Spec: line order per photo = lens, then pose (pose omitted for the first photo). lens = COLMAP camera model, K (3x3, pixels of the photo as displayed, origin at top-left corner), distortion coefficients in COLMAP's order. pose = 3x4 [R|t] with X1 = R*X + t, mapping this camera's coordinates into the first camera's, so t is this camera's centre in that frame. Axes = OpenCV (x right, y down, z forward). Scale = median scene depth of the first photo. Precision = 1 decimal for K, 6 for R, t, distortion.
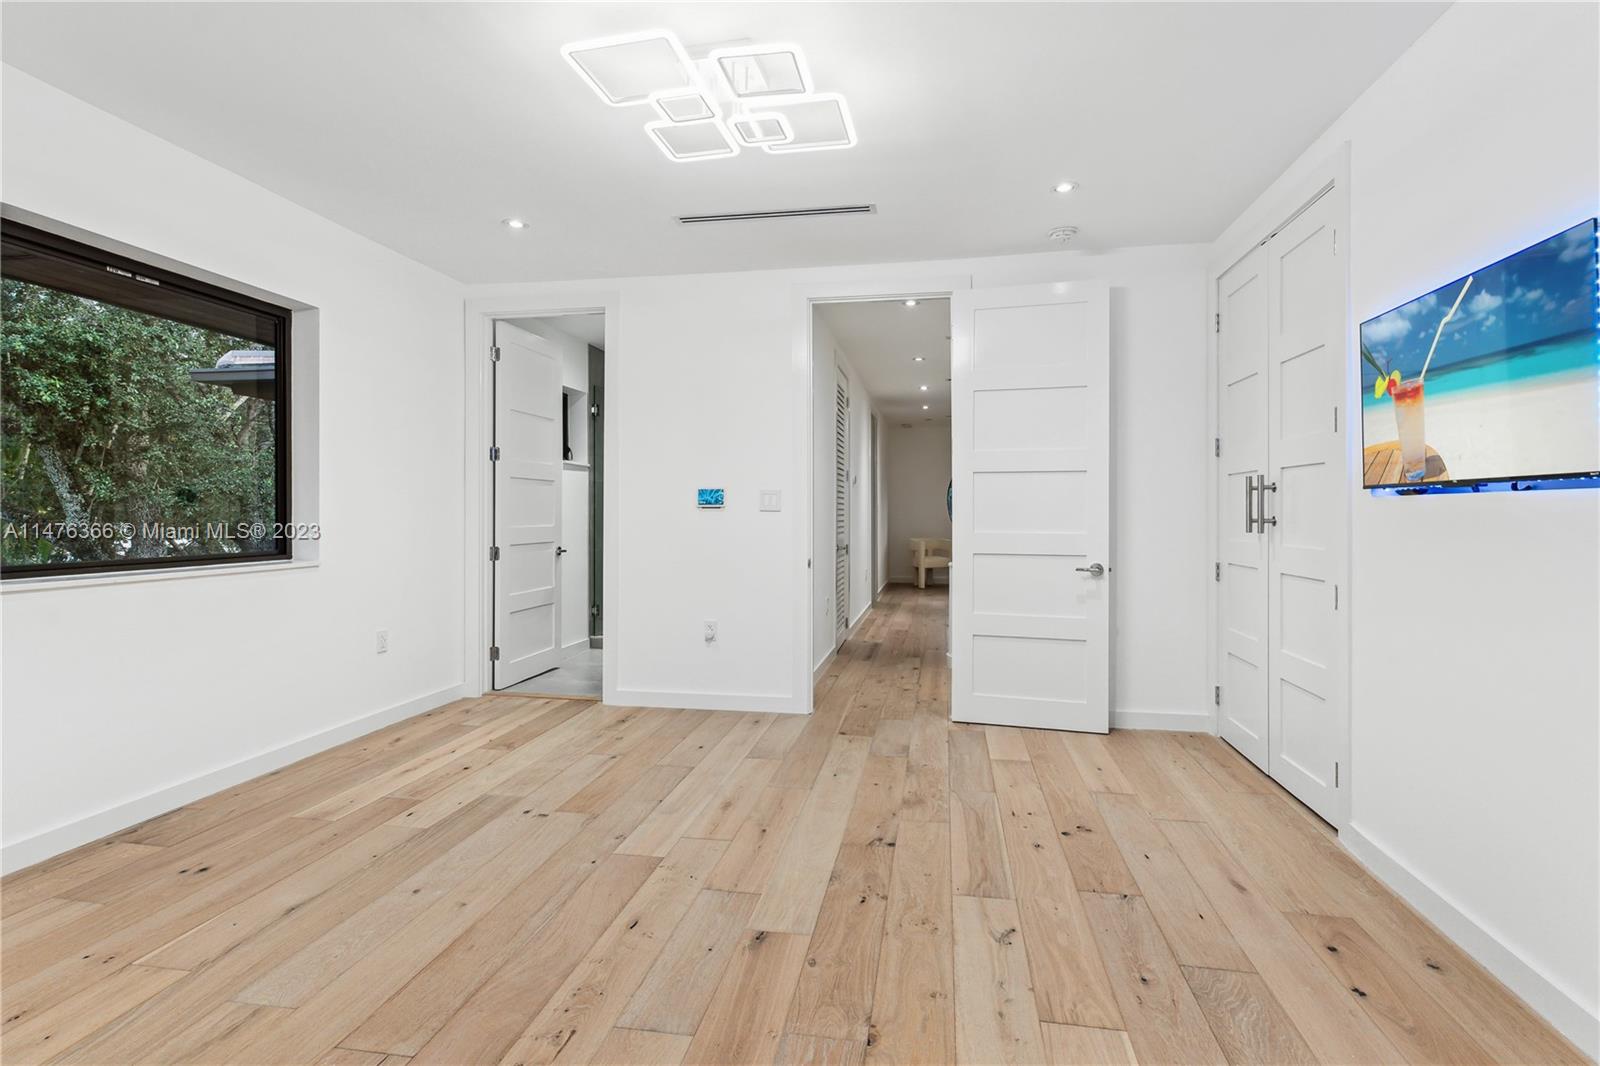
lens RADIAL K [[778.9, 0, 800.4], [0, 778.9, 524.7], [0, 0, 1]] dist [0.000723, -0.001139]
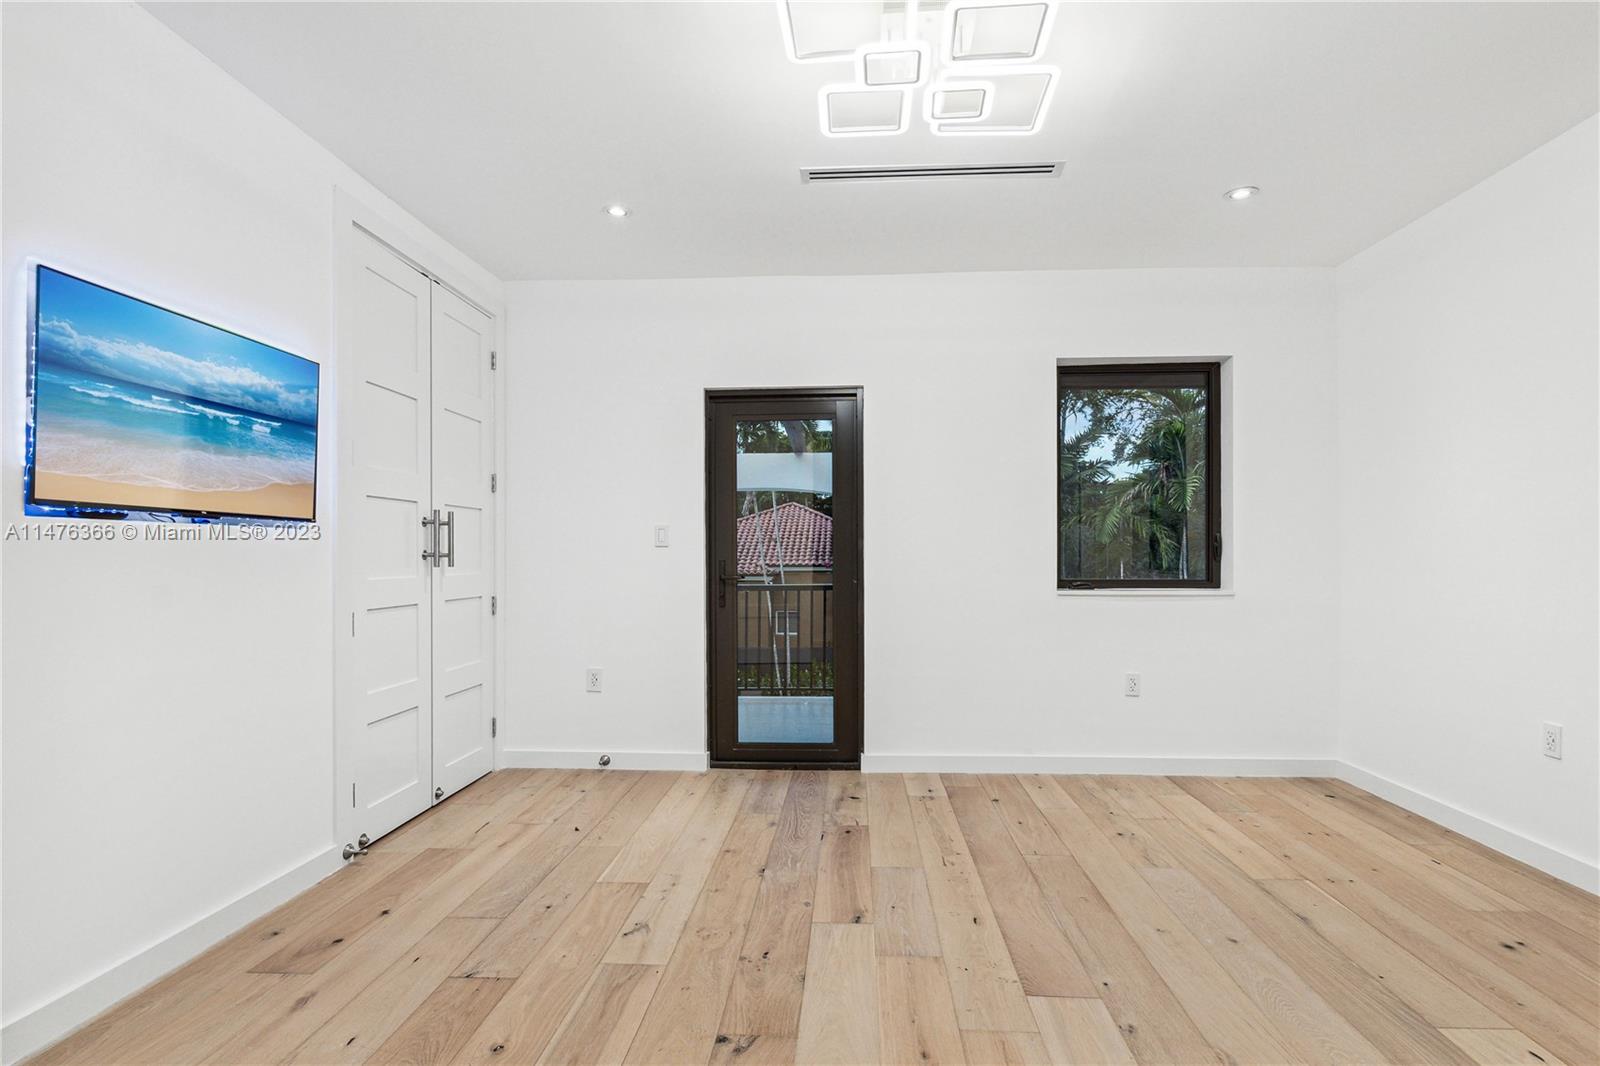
lens RADIAL K [[829.9, 0, 801.1], [0, 829.9, 538.6], [0, 0, 1]] dist [-0.000698, -0.000247]
pose [[-0.993427, -0.004708, -0.114366, 0.159784], [-0.004169, 0.999979, -0.004949, -0.015331], [0.114387, -0.004439, -0.993426, 2.062252]]
